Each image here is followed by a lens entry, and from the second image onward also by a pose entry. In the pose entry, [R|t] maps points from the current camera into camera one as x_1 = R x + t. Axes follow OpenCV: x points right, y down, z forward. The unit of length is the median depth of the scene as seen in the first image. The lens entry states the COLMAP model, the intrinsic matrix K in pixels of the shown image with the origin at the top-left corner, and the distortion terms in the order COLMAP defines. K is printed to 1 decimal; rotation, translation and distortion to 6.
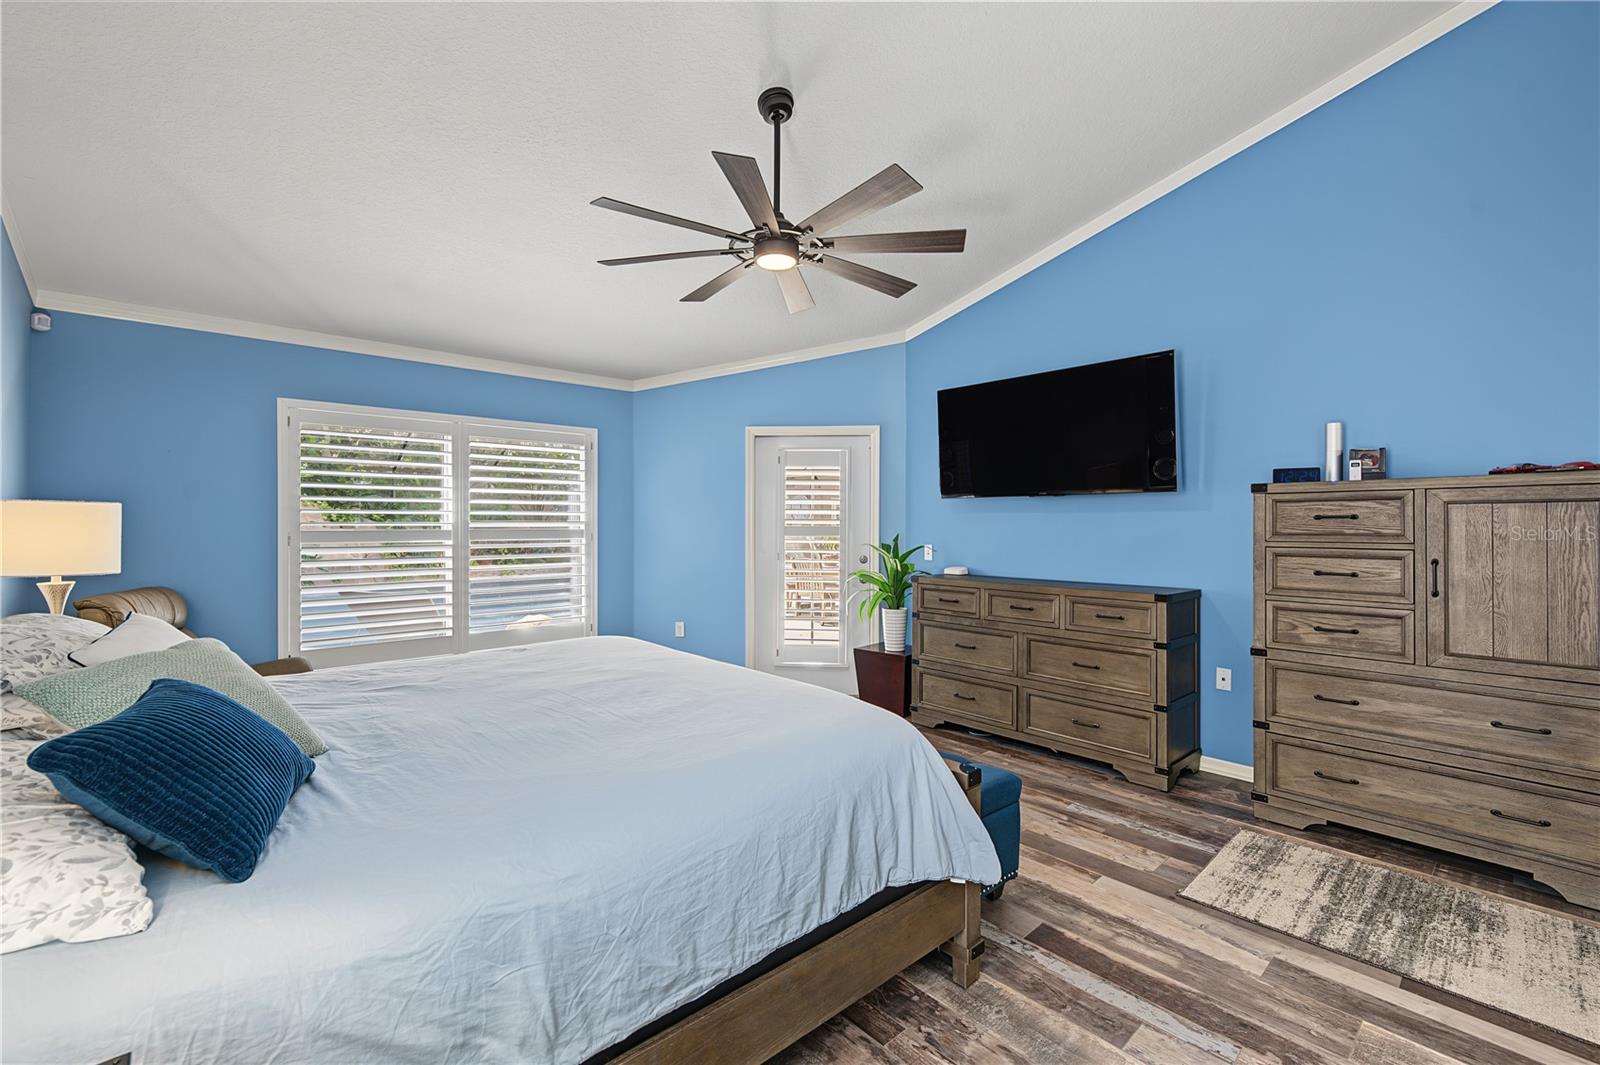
lens RADIAL K [[666.6, 0, 802.0], [0, 666.6, 527.5], [0, 0, 1]] dist [0.009038, 0.000075]
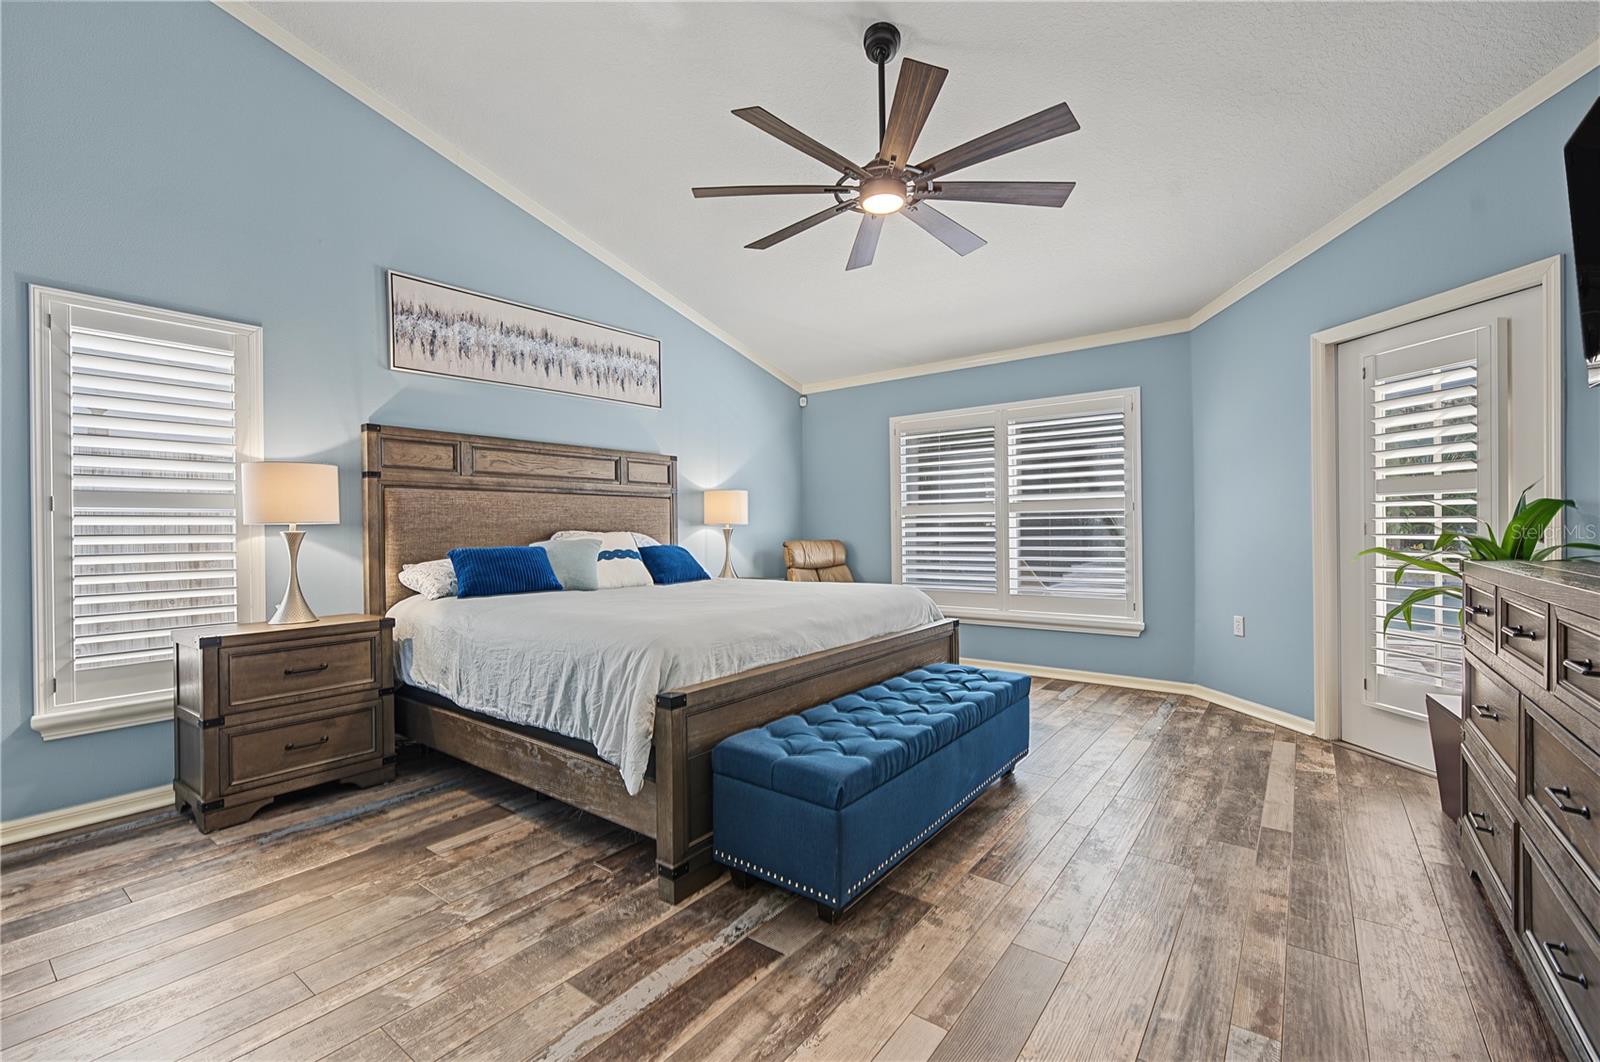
lens RADIAL K [[666.6, 0, 801.1], [0, 666.6, 531.7], [0, 0, 1]] dist [0.009038, 0.000075]
pose [[0.203672, 0.003439, -0.979033, 1.293720], [0.008056, 0.999954, 0.005188, 0.108532], [0.979006, -0.008944, 0.203635, 0.992937]]
